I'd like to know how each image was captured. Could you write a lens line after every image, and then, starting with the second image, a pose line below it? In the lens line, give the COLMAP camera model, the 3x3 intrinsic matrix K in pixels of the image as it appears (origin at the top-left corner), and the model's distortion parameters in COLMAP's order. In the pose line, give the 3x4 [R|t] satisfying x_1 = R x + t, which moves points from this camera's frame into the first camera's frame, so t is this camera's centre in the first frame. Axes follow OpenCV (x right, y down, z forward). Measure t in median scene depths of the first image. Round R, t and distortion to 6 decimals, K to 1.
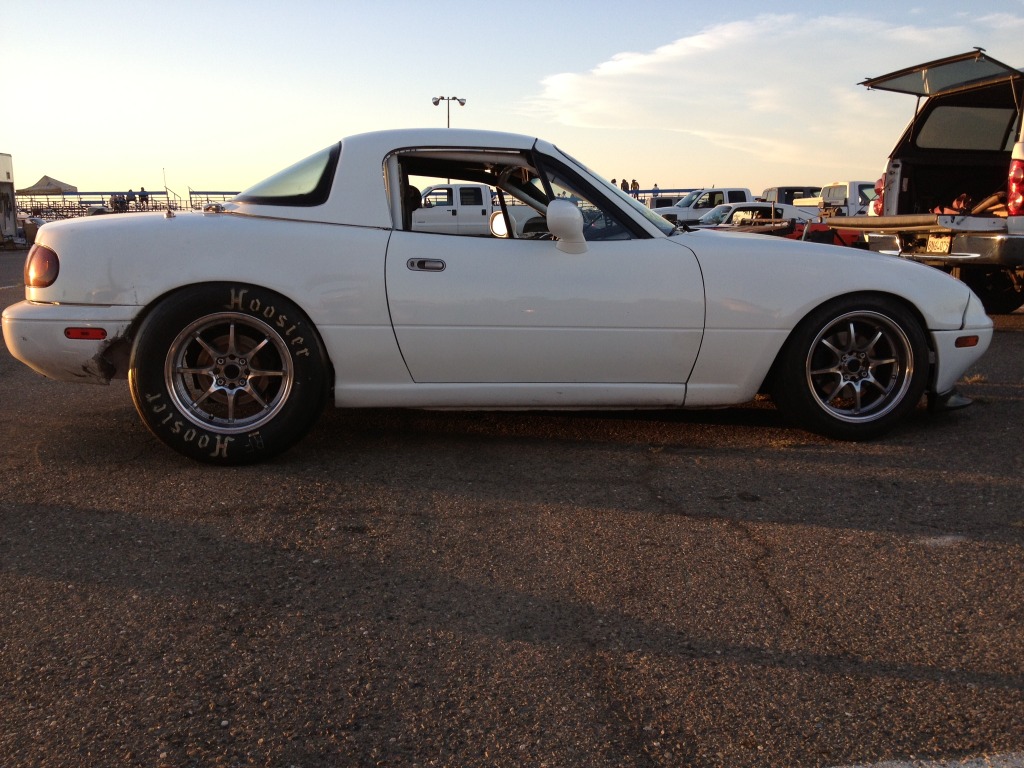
lens RADIAL K [[963.7, 0, 510.7], [0, 963.7, 376.1], [0, 0, 1]] dist [0.110680, -0.190544]
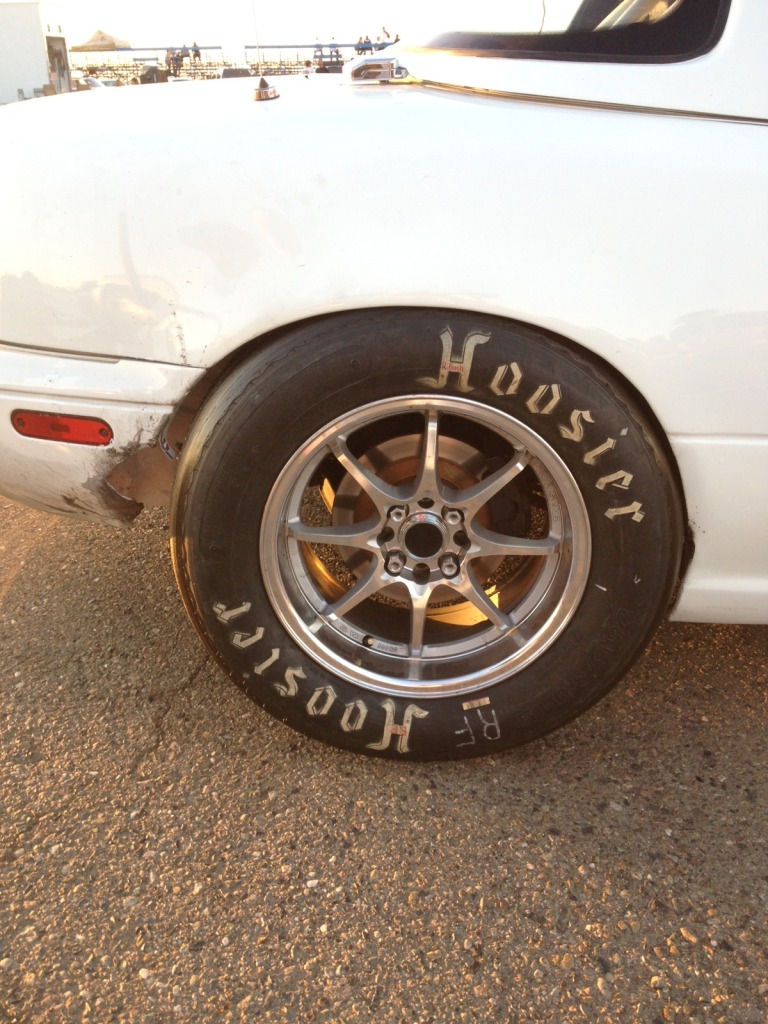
lens RADIAL K [[963.7, 0, 384.0], [0, 963.7, 512.0], [0, 0, 1]] dist [0.110680, -0.190544]
pose [[0.983338, 0.070116, -0.167719, -0.240936], [-0.024751, 0.965670, 0.258590, -0.113264], [0.180092, -0.250130, 0.951316, 0.642763]]
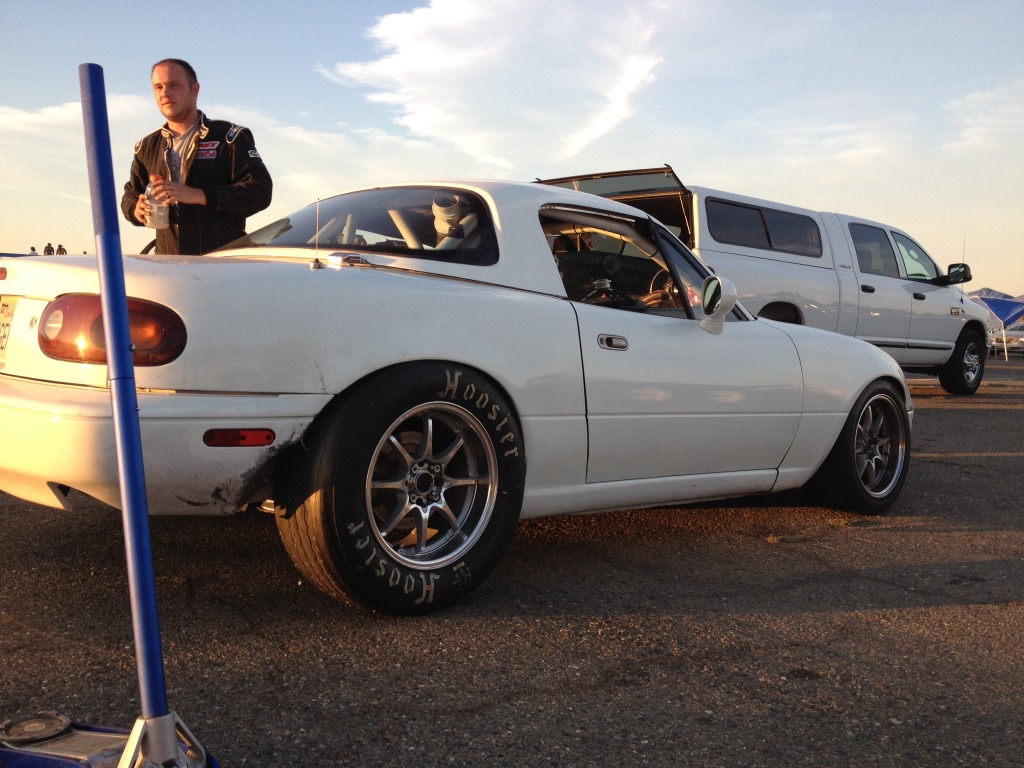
lens RADIAL K [[963.7, 0, 510.7], [0, 963.7, 376.1], [0, 0, 1]] dist [0.110680, -0.190544]
pose [[0.825243, 0.003645, 0.564766, -0.647059], [0.041774, 0.996846, -0.067475, -0.033007], [-0.563231, 0.079276, 0.822488, 0.360596]]
